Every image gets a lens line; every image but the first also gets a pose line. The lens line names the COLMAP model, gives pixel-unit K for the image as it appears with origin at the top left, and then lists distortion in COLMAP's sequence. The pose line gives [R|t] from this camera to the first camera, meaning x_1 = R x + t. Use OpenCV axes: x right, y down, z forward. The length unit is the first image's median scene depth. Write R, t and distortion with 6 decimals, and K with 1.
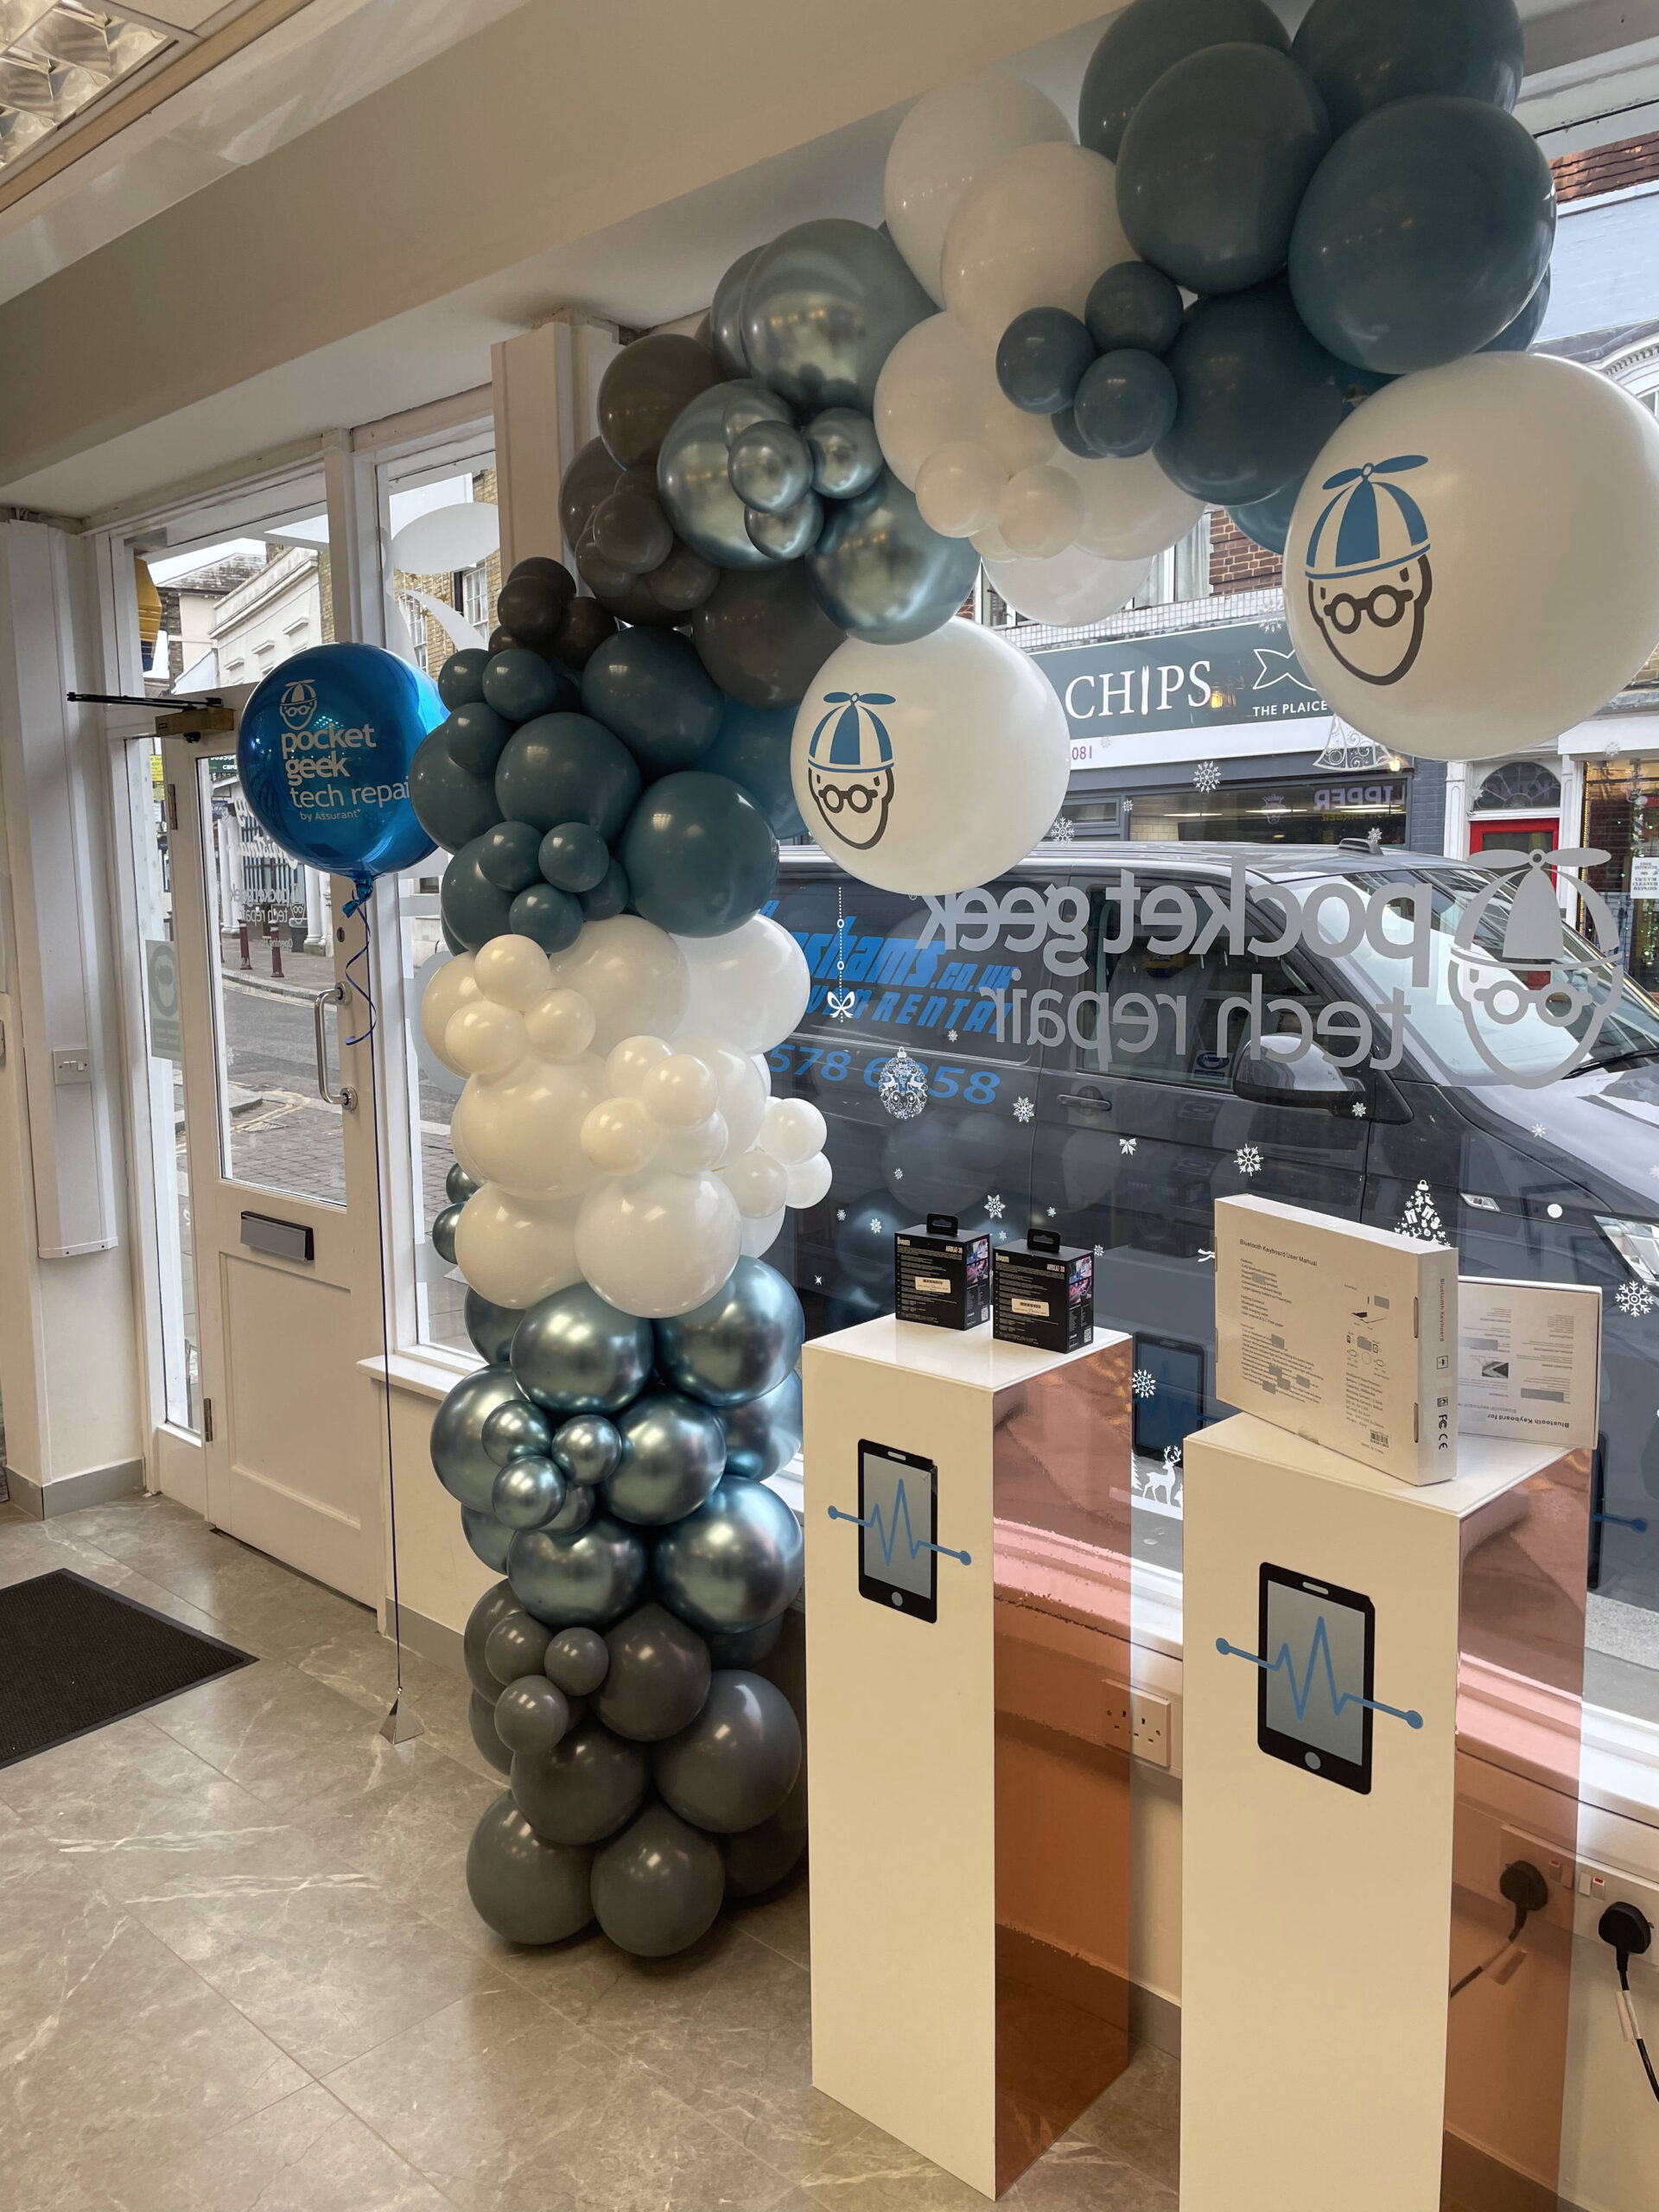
lens RADIAL K [[1625.1, 0, 831.1], [0, 1625.1, 1081.9], [0, 0, 1]] dist [0.028049, -0.004214]
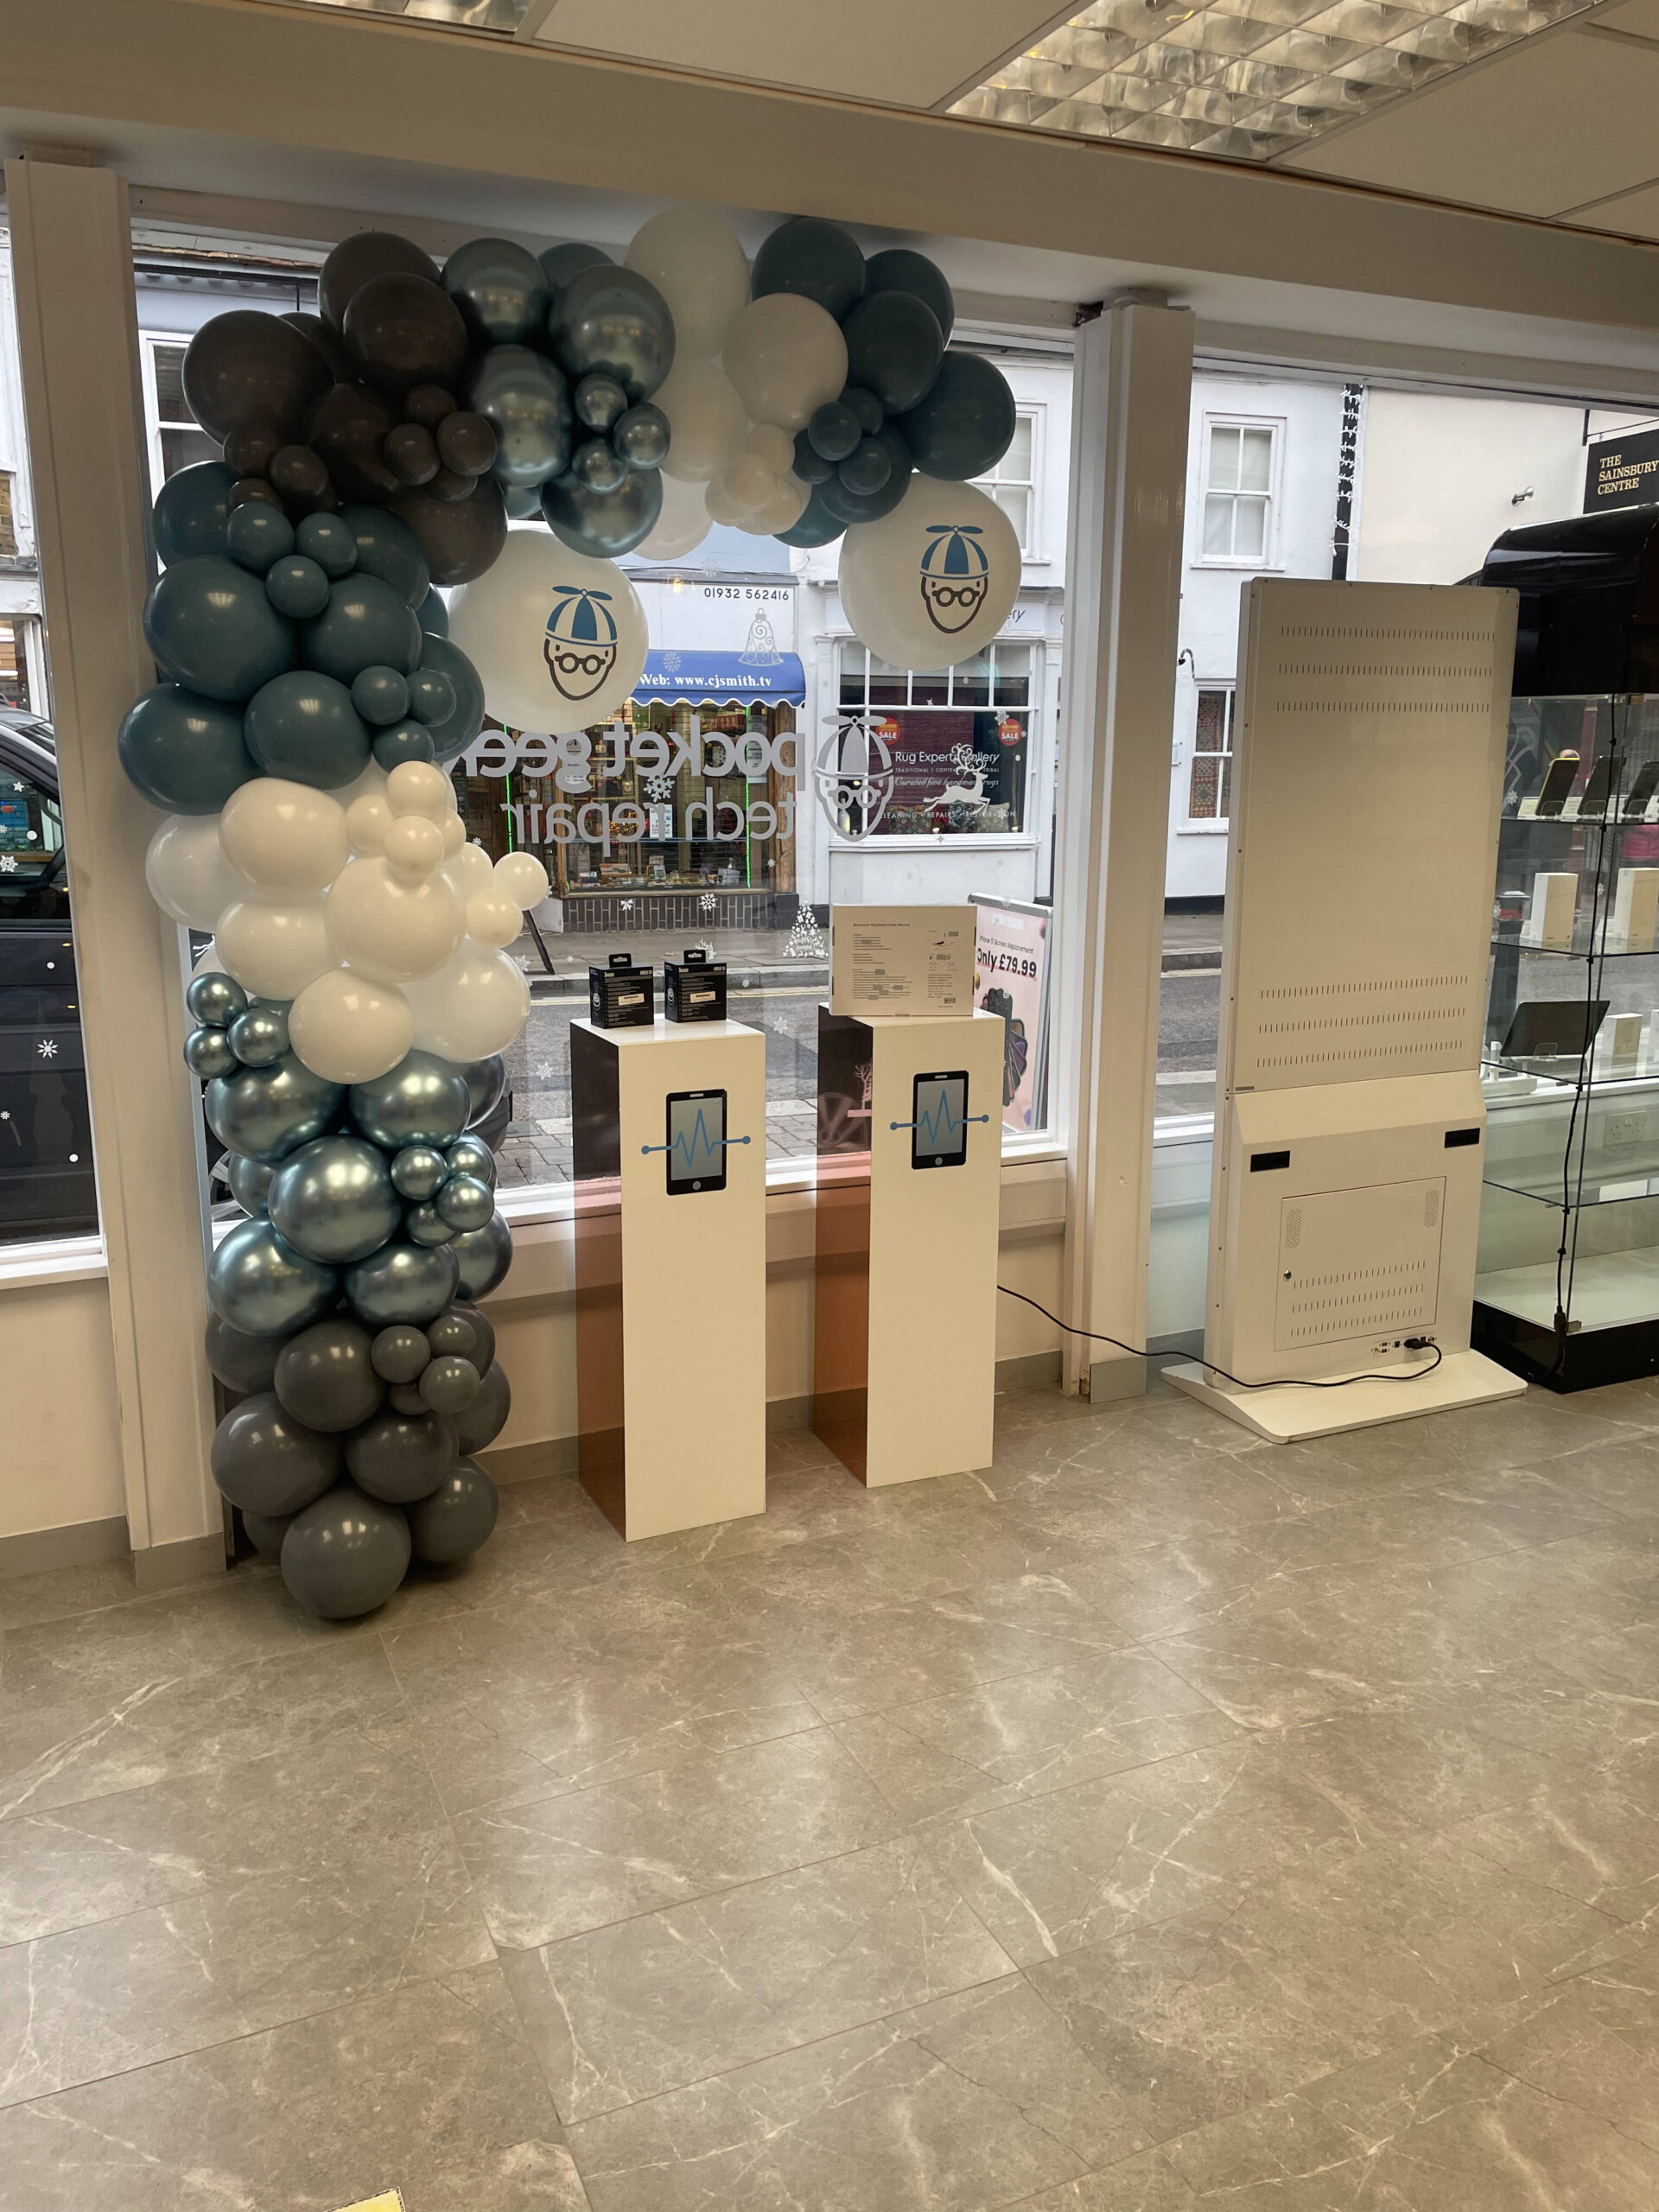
lens RADIAL K [[1625.1, 0, 830.5], [0, 1625.1, 1116.8], [0, 0, 1]] dist [0.028049, -0.004214]
pose [[0.384366, -0.192178, 0.902957, -1.256370], [0.103916, 0.980883, 0.164529, 0.003510], [-0.917314, 0.030592, 0.396988, 0.238506]]
